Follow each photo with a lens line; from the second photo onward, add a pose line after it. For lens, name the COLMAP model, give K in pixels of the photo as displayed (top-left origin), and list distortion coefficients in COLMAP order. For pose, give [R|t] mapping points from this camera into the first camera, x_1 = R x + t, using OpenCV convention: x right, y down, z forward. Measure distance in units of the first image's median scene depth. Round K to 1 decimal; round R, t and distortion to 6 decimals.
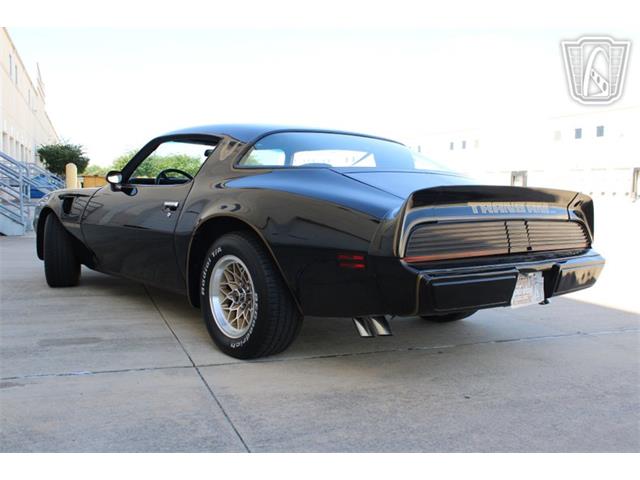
lens RADIAL K [[655.6, 0, 320.0], [0, 655.6, 240.0], [0, 0, 1]] dist [-0.093948, 0.032723]
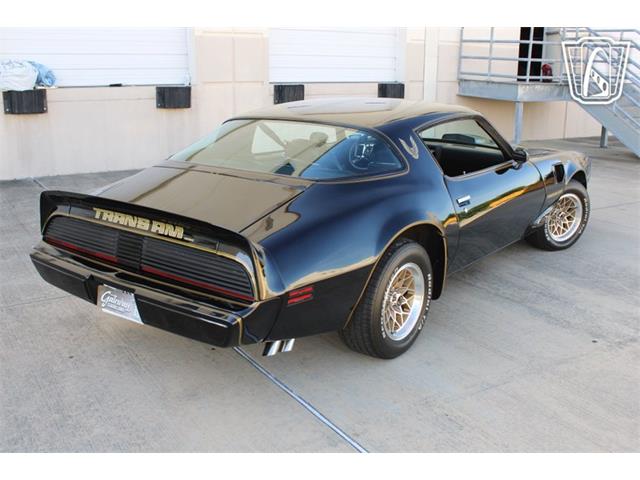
lens RADIAL K [[682.6, 0, 320.0], [0, 682.6, 240.0], [0, 0, 1]] dist [-0.127602, 0.161304]
pose [[0.179875, 0.232757, -0.955756, 1.231477], [-0.073287, 0.972074, 0.222938, -0.251627], [0.980956, 0.029943, 0.191910, 0.989146]]
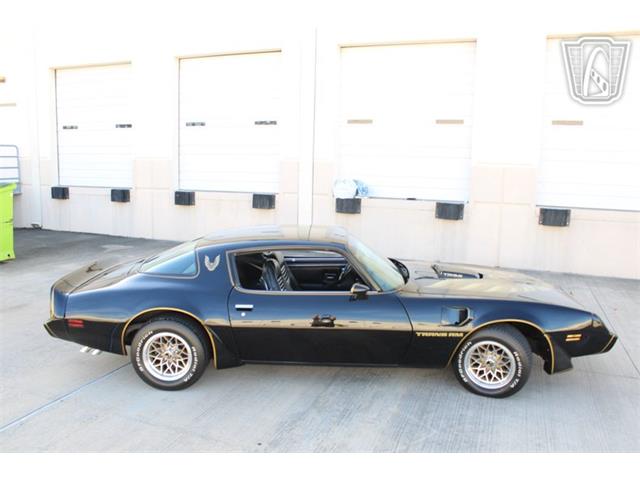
lens RADIAL K [[549.4, 0, 320.8], [0, 549.4, 243.2], [0, 0, 1]] dist [-0.169199, 0.166852]
pose [[-0.685589, 0.077941, -0.723804, 0.934030], [-0.081494, 0.979786, 0.182697, -0.470202], [0.723413, 0.184241, -0.665379, 2.411126]]
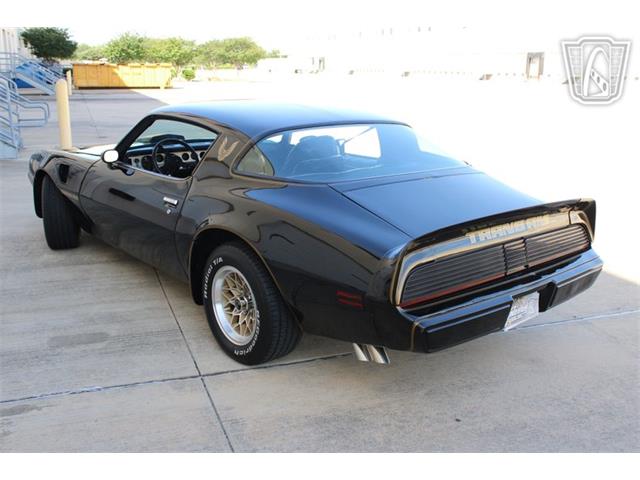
lens RADIAL K [[682.6, 0, 320.0], [0, 682.6, 240.0], [0, 0, 1]] dist [-0.127602, 0.161304]
pose [[0.999983, -0.000713, -0.005727, 0.005770], [0.001728, 0.983796, 0.179282, -0.200214], [0.005506, -0.179289, 0.983781, -0.028797]]
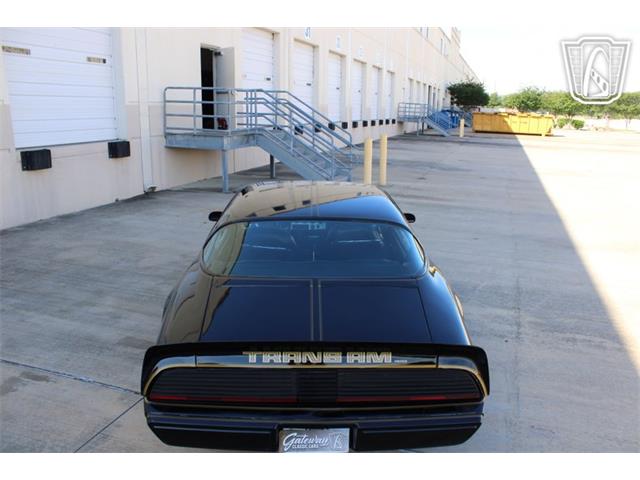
lens RADIAL K [[549.4, 0, 320.8], [0, 549.4, 243.2], [0, 0, 1]] dist [-0.169199, 0.166852]
pose [[0.765018, 0.155849, -0.624866, 0.715494], [-0.046579, 0.981126, 0.187678, -0.339170], [0.642322, -0.114472, 0.757838, 0.369775]]
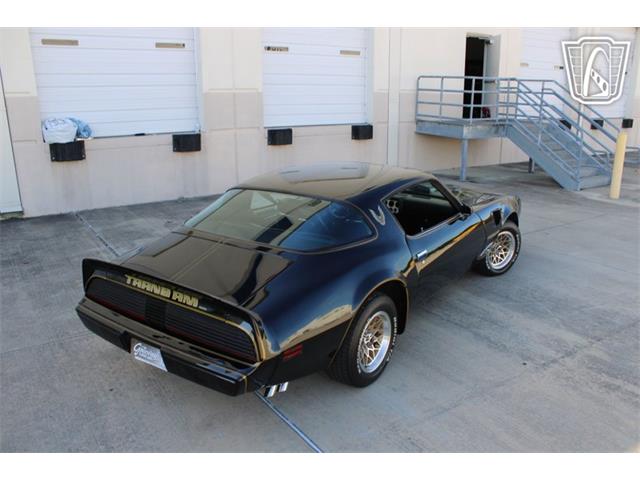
lens RADIAL K [[549.4, 0, 320.8], [0, 549.4, 243.2], [0, 0, 1]] dist [-0.169199, 0.166852]
pose [[0.208239, 0.248397, -0.946010, 1.205382], [-0.061298, 0.968627, 0.240843, -0.369772], [0.976155, 0.007836, 0.216932, 0.986524]]
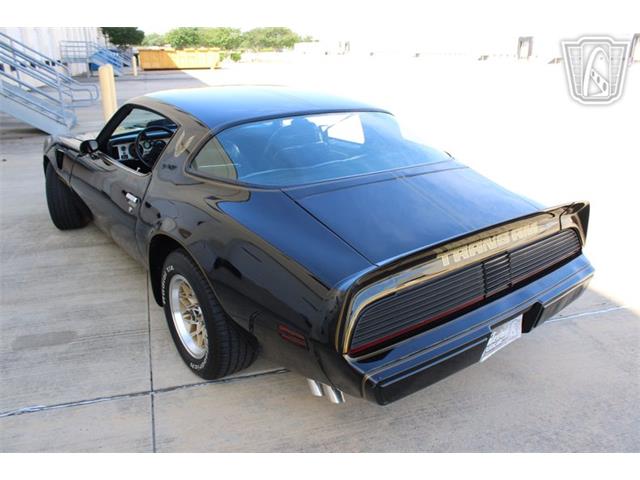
lens RADIAL K [[542.5, 0, 321.1], [0, 542.5, 243.1], [0, 0, 1]] dist [-0.160765, 0.147062]
pose [[0.998456, 0.007256, -0.055068, 0.098086], [0.008191, 0.961357, 0.275182, -0.223614], [0.054937, -0.275208, 0.959814, 0.284041]]
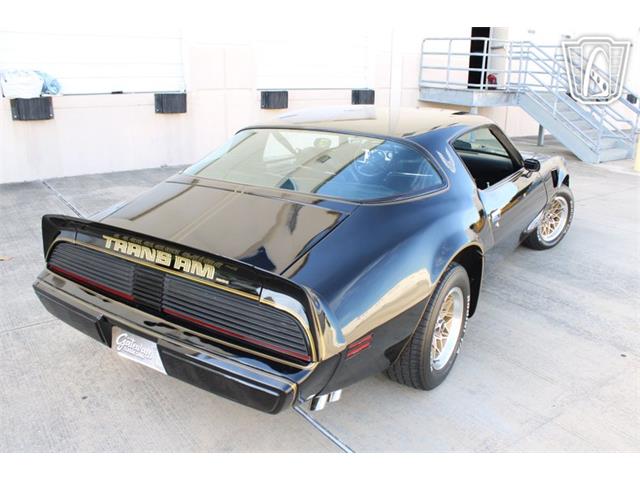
lens RADIAL K [[549.4, 0, 320.8], [0, 549.4, 243.2], [0, 0, 1]] dist [-0.169199, 0.166852]
pose [[0.247998, 0.275700, -0.928702, 0.916838], [-0.075176, 0.961235, 0.265283, -0.245910], [0.965839, 0.004026, 0.259110, 0.941531]]
